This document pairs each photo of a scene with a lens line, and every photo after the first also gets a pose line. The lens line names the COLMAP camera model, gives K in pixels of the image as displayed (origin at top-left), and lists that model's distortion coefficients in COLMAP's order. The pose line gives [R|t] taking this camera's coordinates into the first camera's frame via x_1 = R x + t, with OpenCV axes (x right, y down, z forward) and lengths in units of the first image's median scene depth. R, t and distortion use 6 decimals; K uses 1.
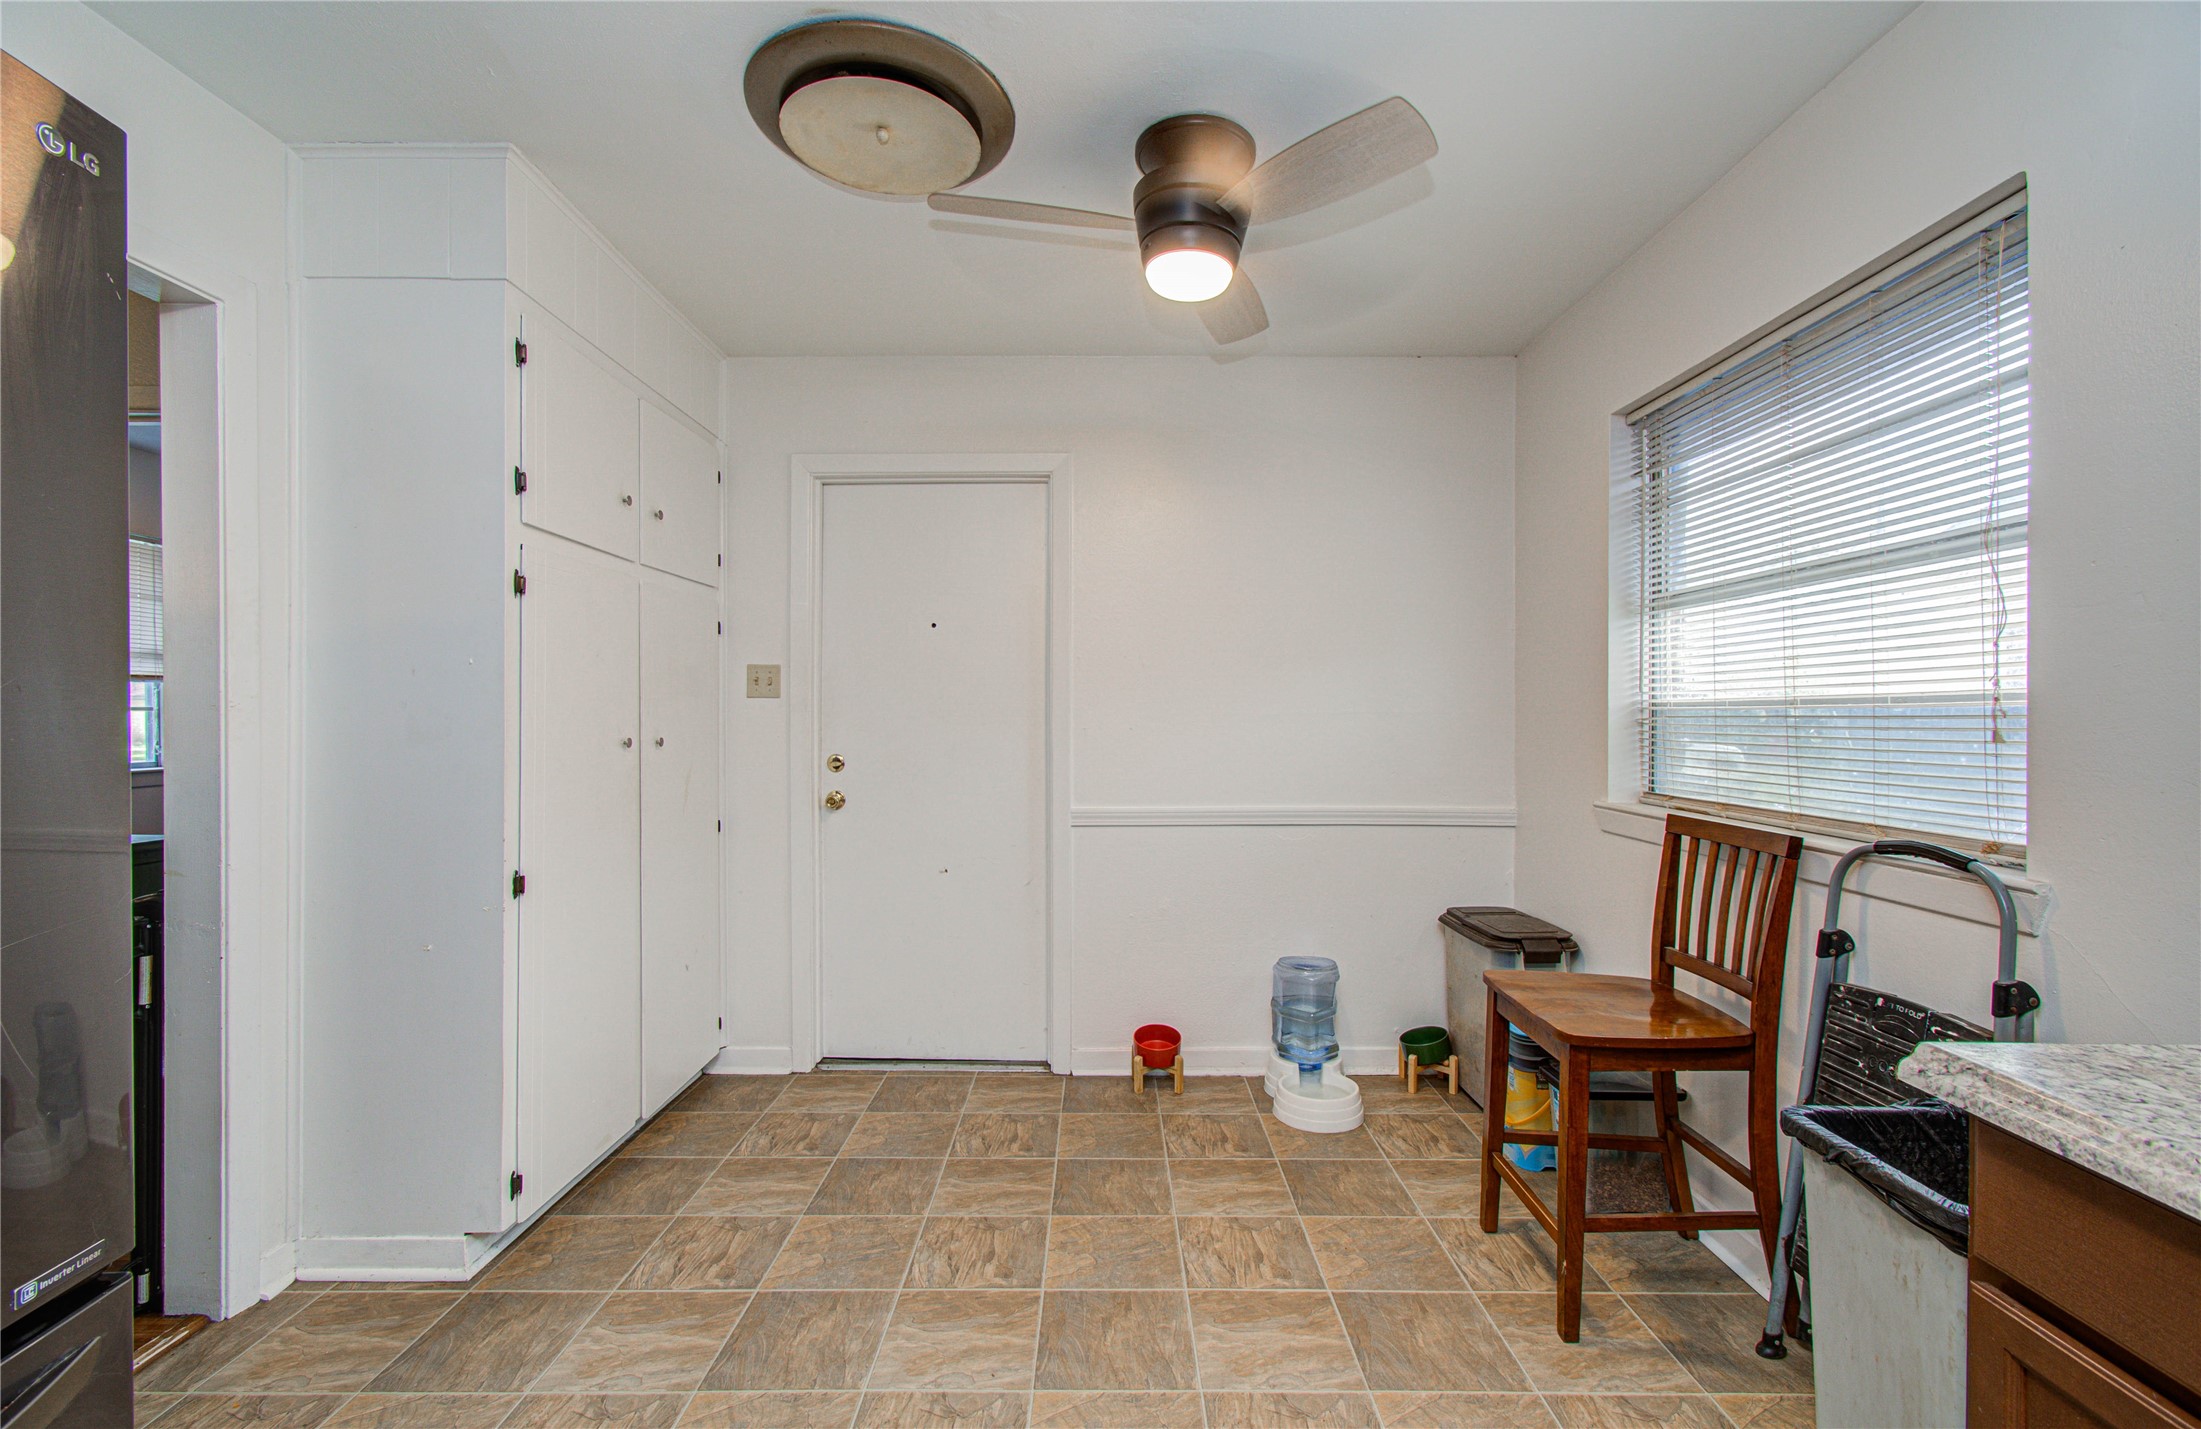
lens RADIAL K [[989.0, 0, 1091.0], [0, 989.0, 711.1], [0, 0, 1]] dist [0.002527, 0.000284]
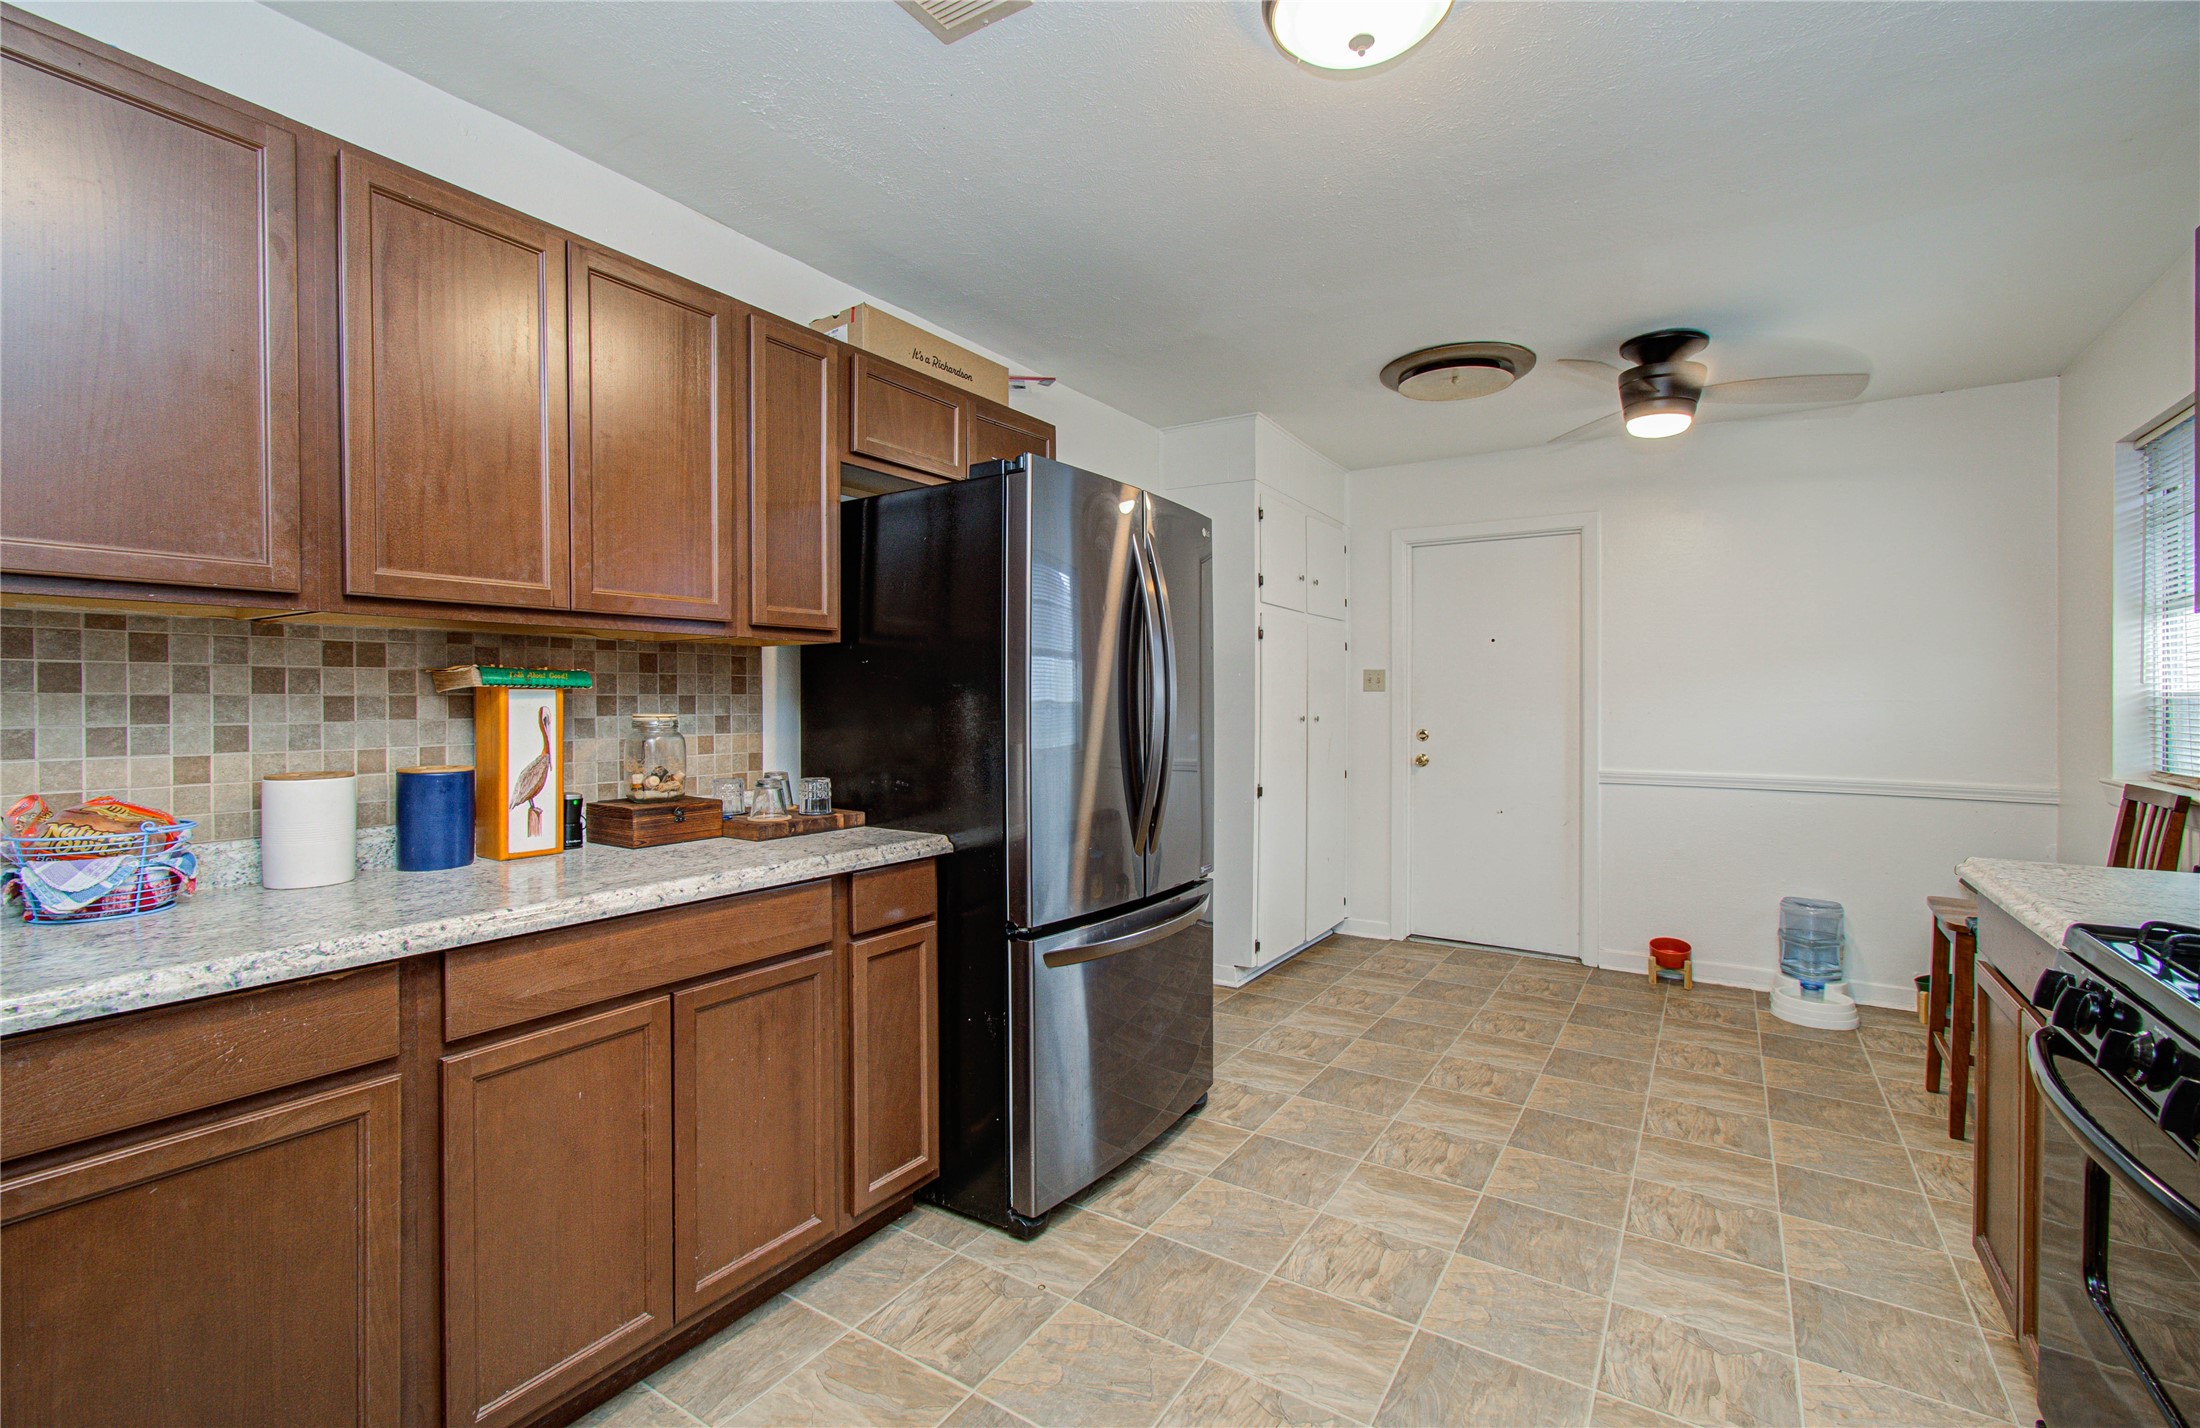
lens RADIAL K [[969.2, 0, 1094.5], [0, 969.2, 715.8], [0, 0, 1]] dist [0.000707, 0.000176]
pose [[0.847798, 0.008081, -0.530259, 0.115412], [0.000759, 0.999864, 0.016452, -0.000517], [0.530320, -0.014350, 0.847676, -0.585023]]
